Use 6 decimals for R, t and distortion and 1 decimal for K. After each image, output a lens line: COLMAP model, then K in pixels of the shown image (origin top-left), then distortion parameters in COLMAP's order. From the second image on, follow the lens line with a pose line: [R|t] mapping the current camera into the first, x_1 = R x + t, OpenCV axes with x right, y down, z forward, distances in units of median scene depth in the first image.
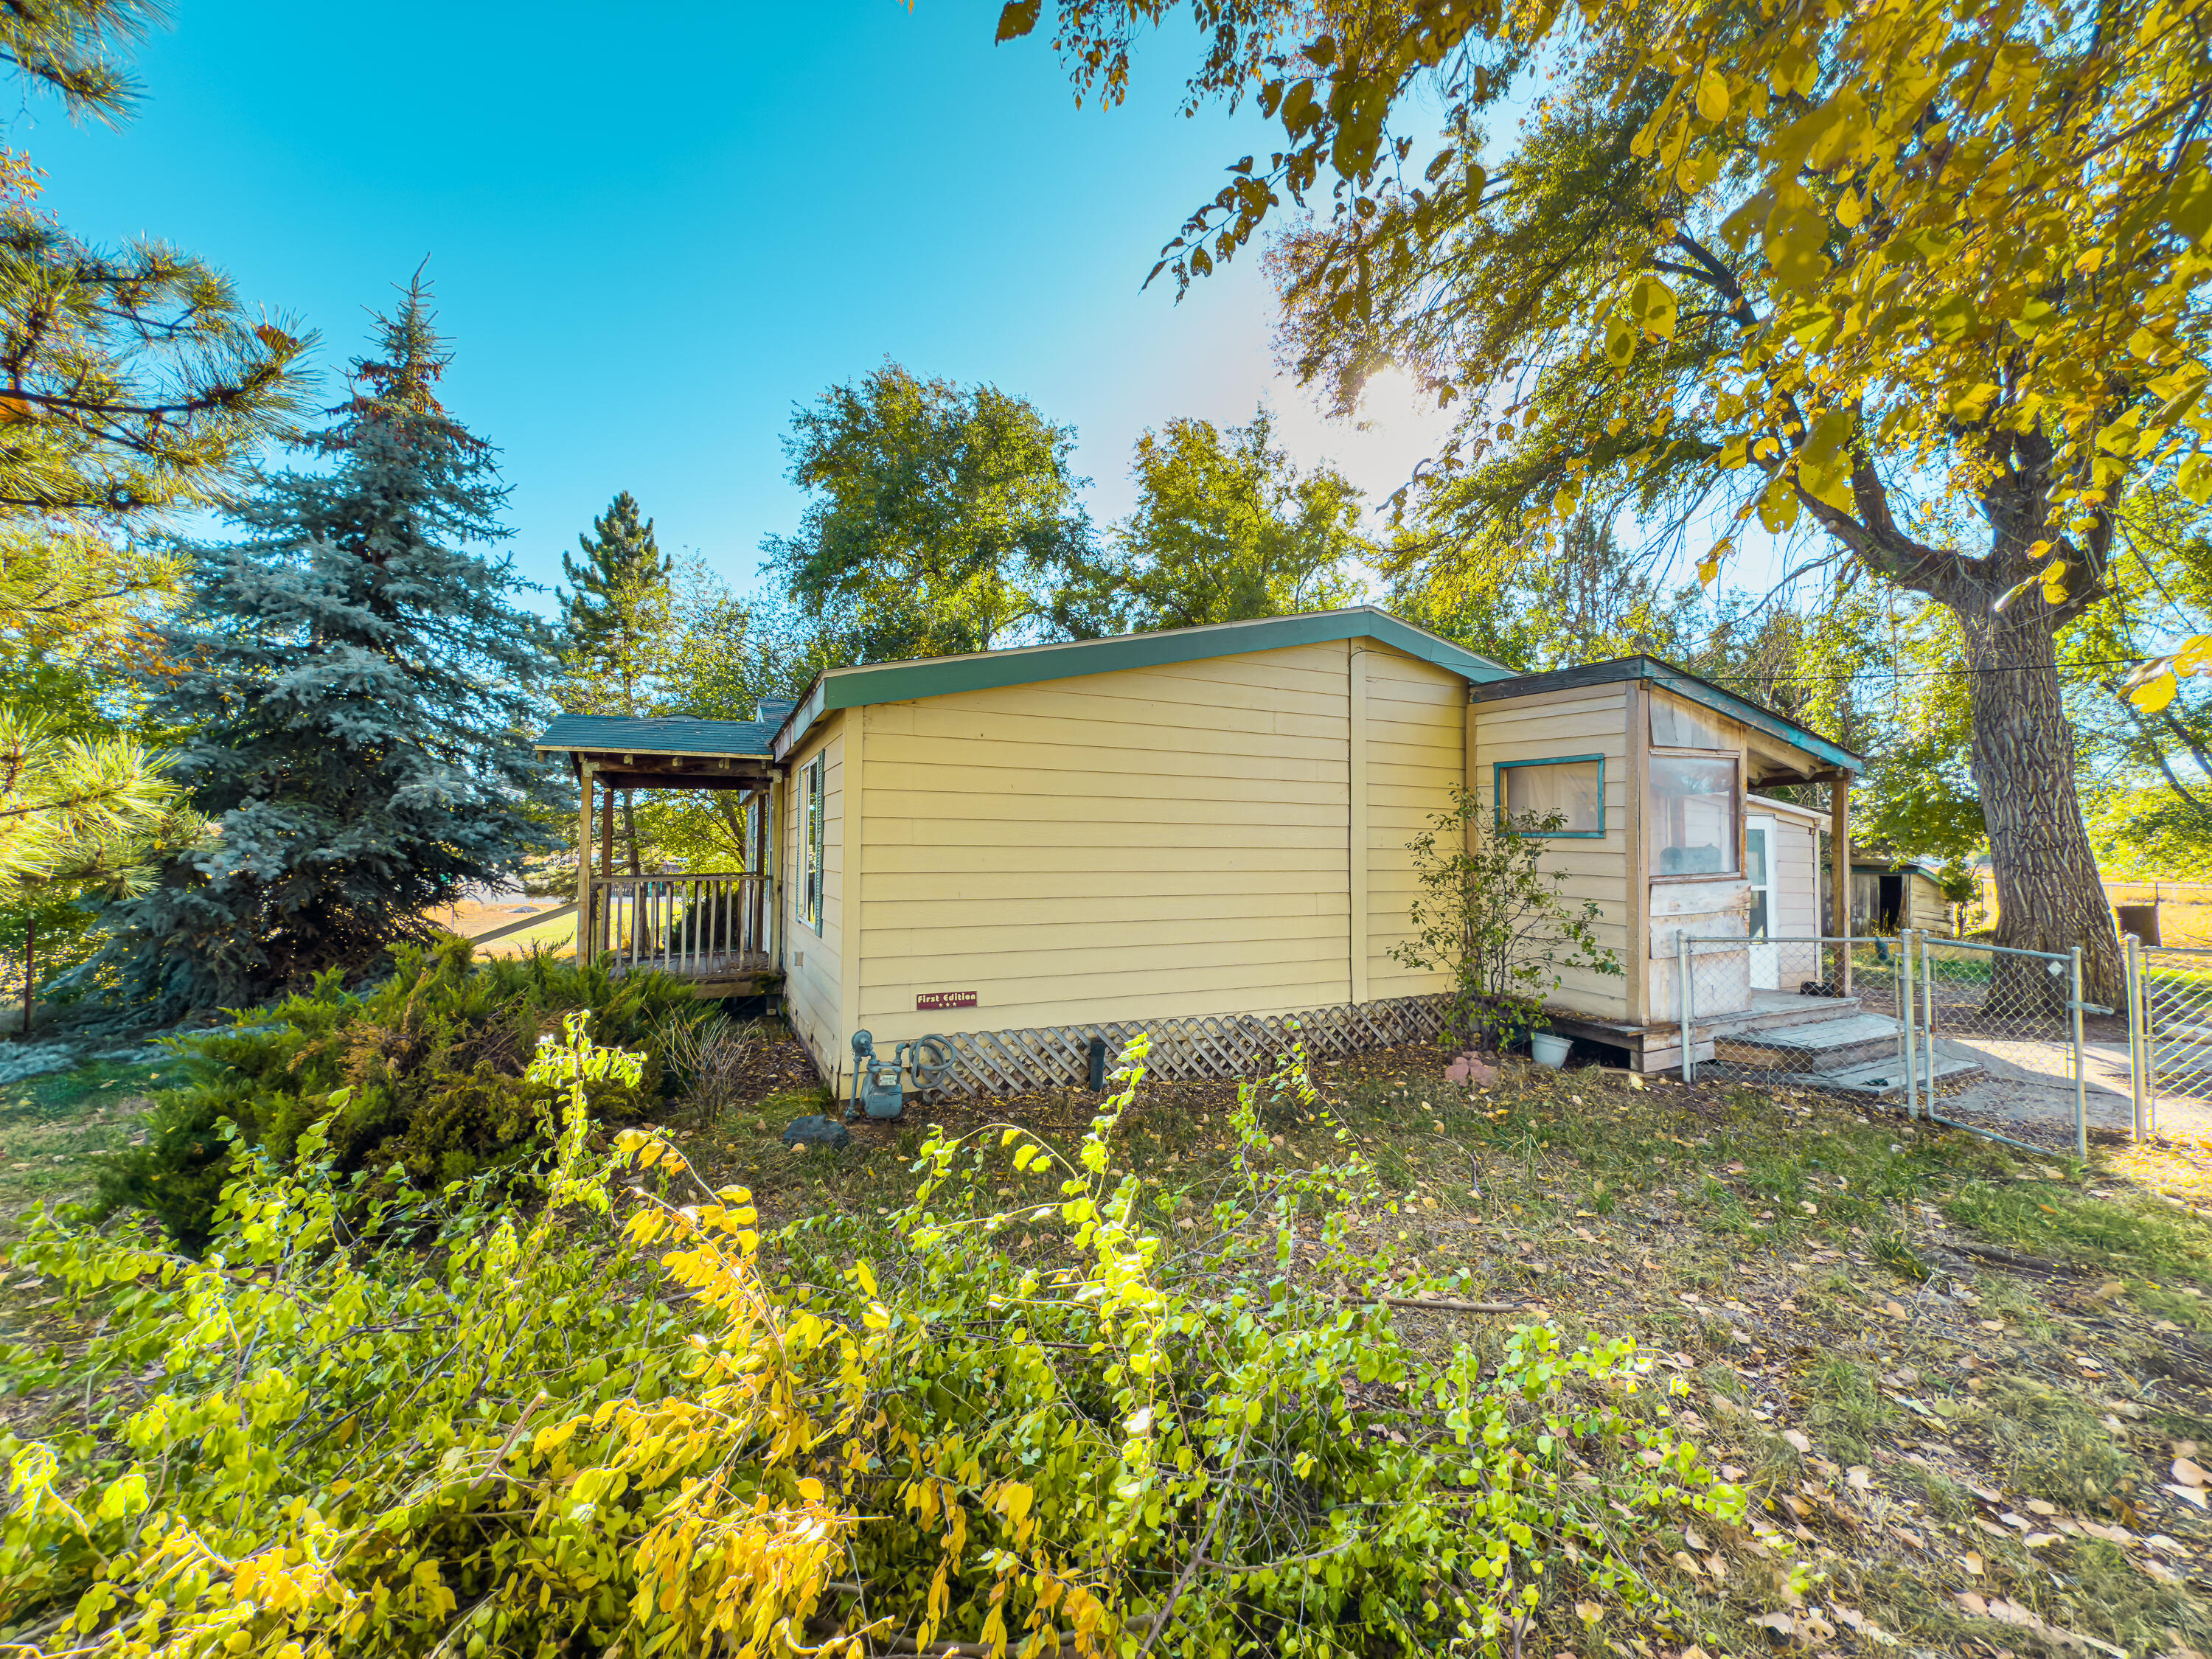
lens RADIAL K [[893.1, 0, 1105.8], [0, 893.1, 829.3], [0, 0, 1]] dist [-0.017541, 0.001206]
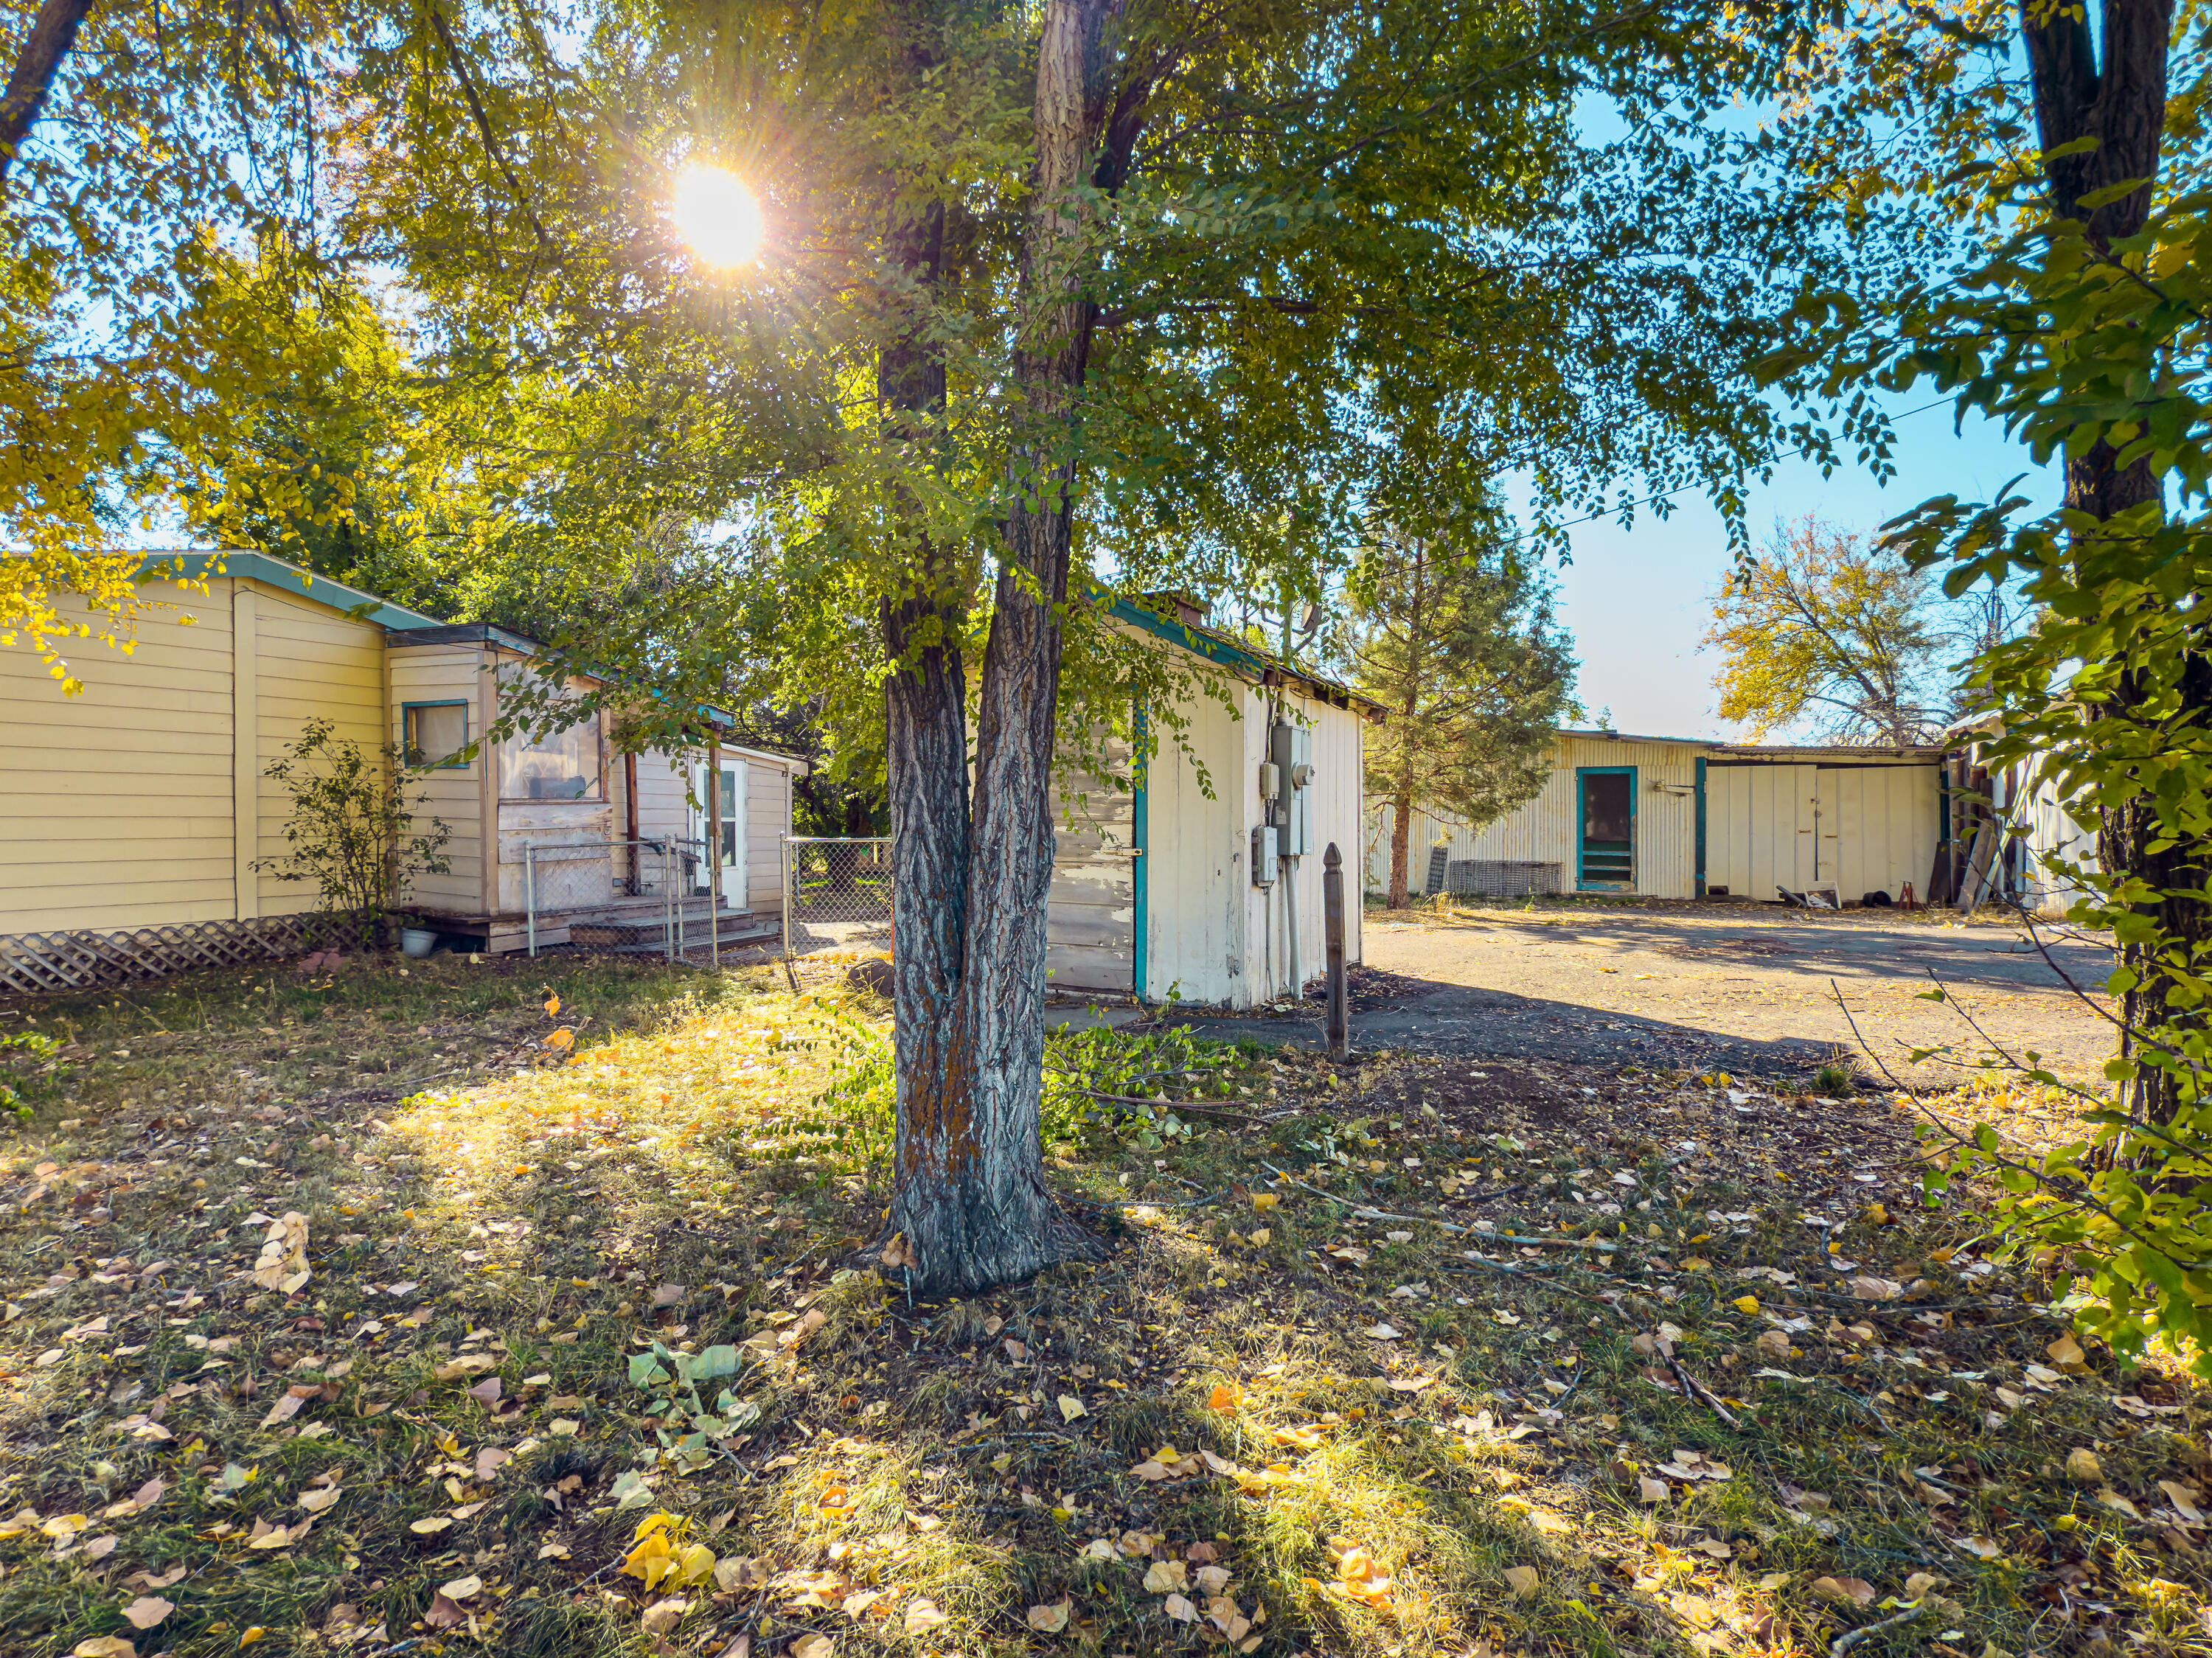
lens RADIAL K [[1144.1, 0, 1101.7], [0, 1144.1, 829.7], [0, 0, 1]] dist [0.003216, 0.000258]
pose [[0.805550, -0.012191, 0.592402, 0.327283], [-0.009475, 0.999395, 0.033452, 0.033050], [-0.592452, -0.032560, 0.804948, -0.797424]]
